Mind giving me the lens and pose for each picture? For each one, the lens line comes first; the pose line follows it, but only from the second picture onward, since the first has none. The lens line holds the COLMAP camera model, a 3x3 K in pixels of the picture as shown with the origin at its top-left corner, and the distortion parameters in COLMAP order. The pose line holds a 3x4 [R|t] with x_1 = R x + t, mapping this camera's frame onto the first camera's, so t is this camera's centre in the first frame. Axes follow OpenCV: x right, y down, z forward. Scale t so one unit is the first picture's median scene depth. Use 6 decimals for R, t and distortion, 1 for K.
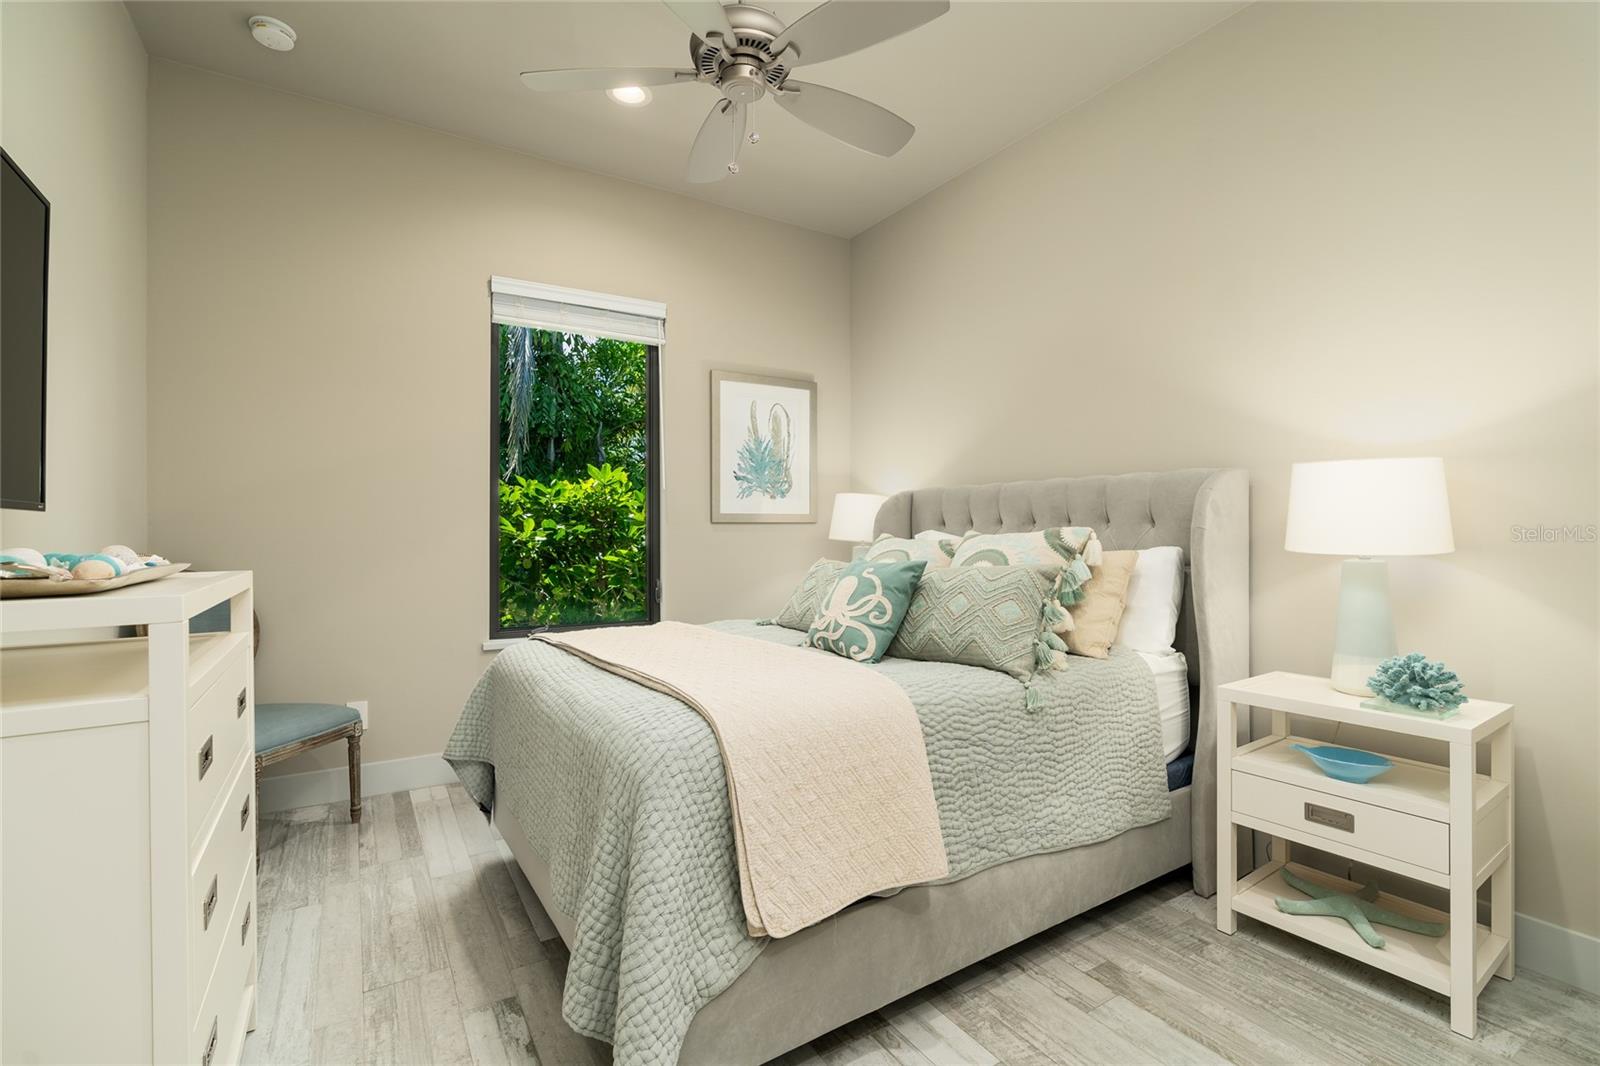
lens RADIAL K [[721.6, 0, 813.3], [0, 721.6, 534.2], [0, 0, 1]] dist [-0.010599, 0.001183]
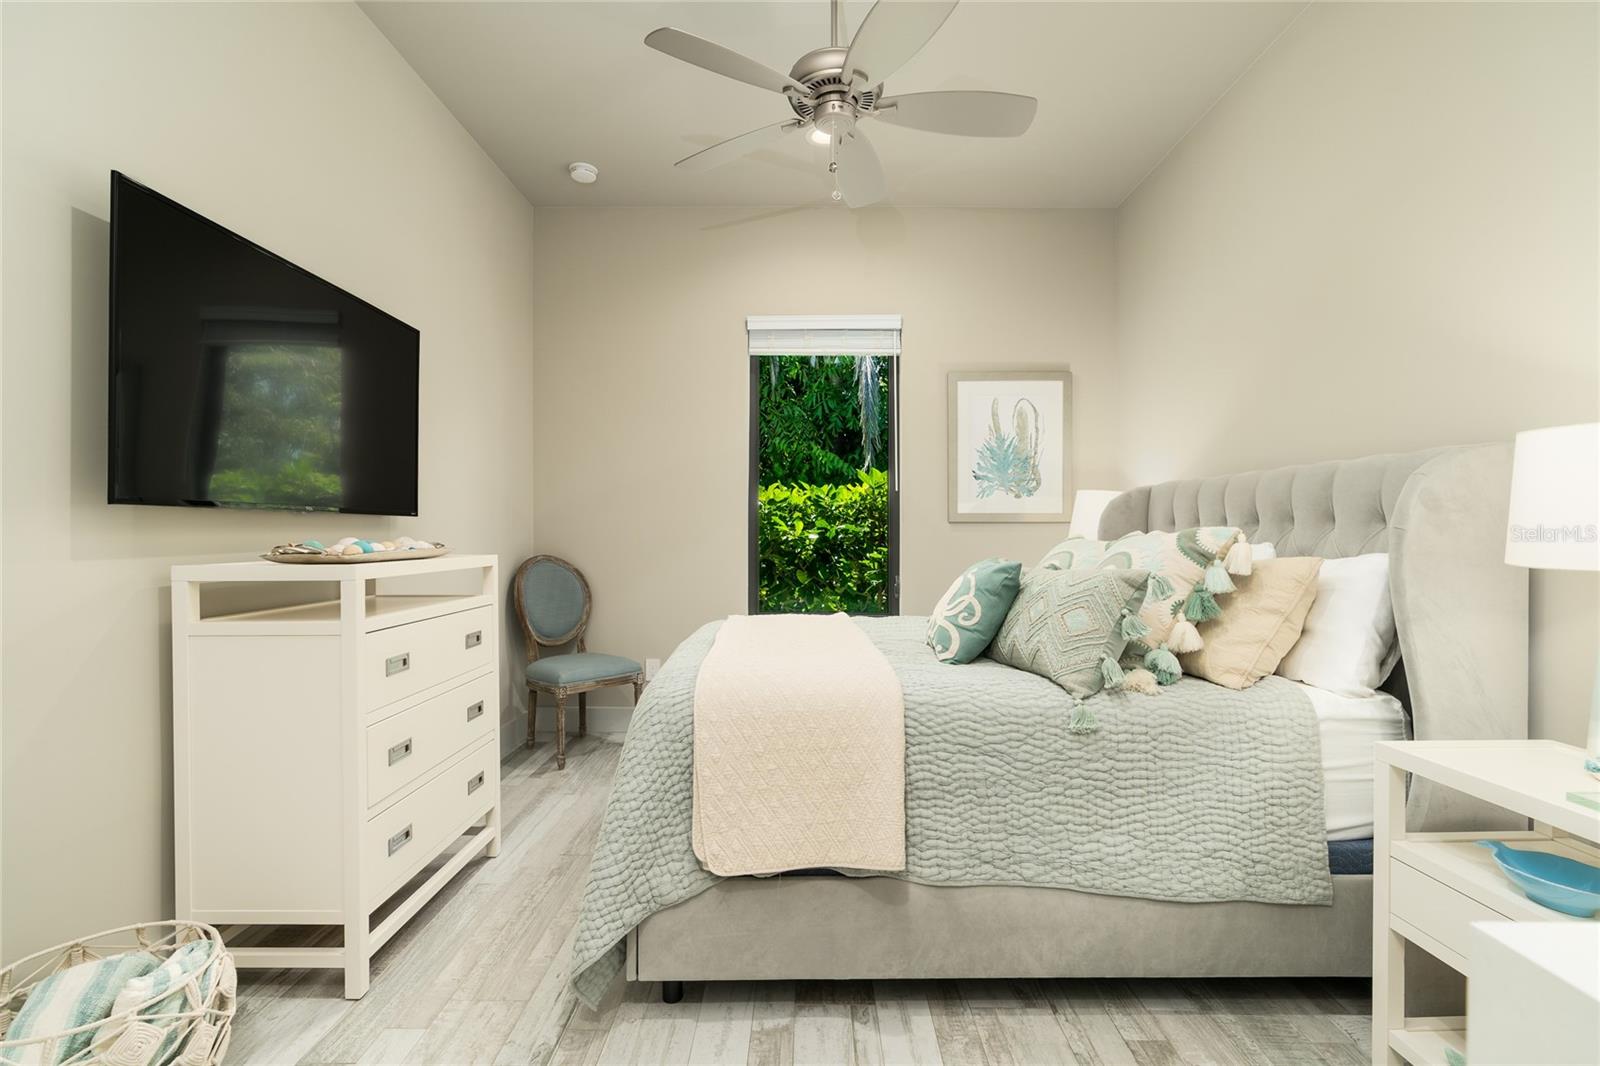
lens RADIAL K [[720.4, 0, 795.3], [0, 720.4, 539.9], [0, 0, 1]] dist [-0.008514, 0.000517]
pose [[0.840638, 0.010709, -0.541492, 0.457617], [-0.006030, 0.999928, 0.010414, -0.000752], [0.541564, -0.005489, 0.840642, 0.053625]]
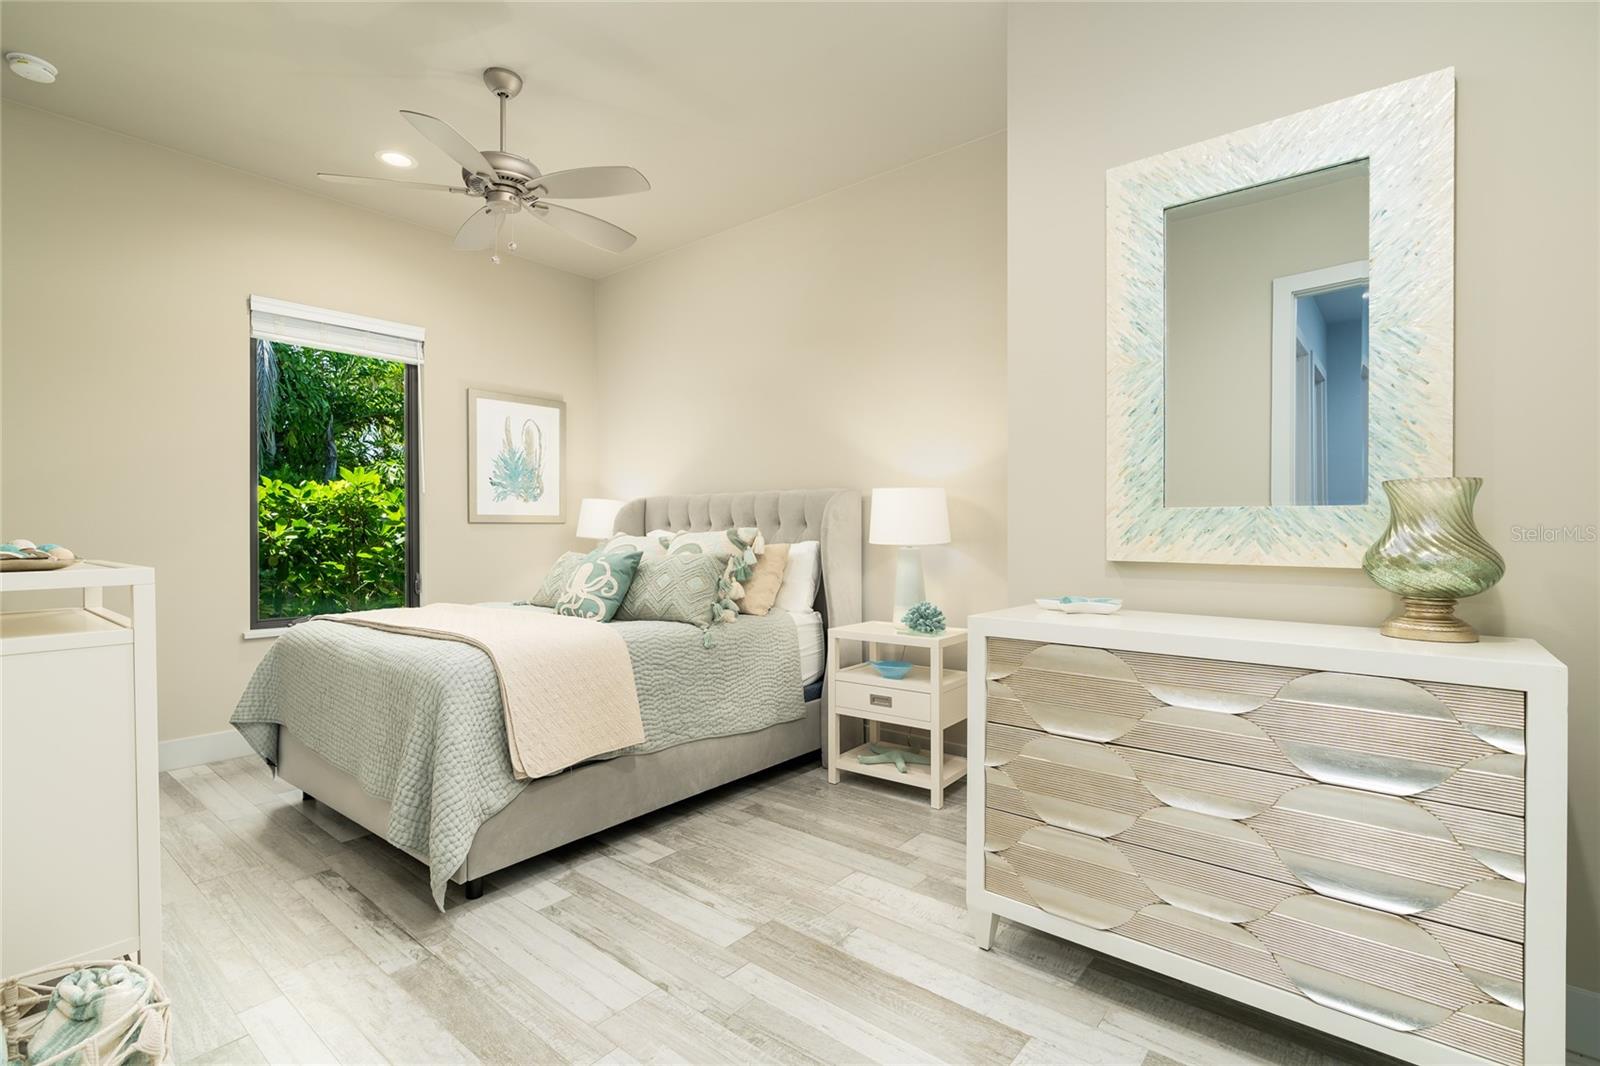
lens RADIAL K [[727.9, 0, 800.7], [0, 727.9, 539.3], [0, 0, 1]] dist [-0.009083, 0.000291]
pose [[0.952605, -0.002504, 0.304200, 0.018621], [0.000001, 0.999966, 0.008228, 0.001724], [-0.304211, -0.007837, 0.952573, -0.504421]]
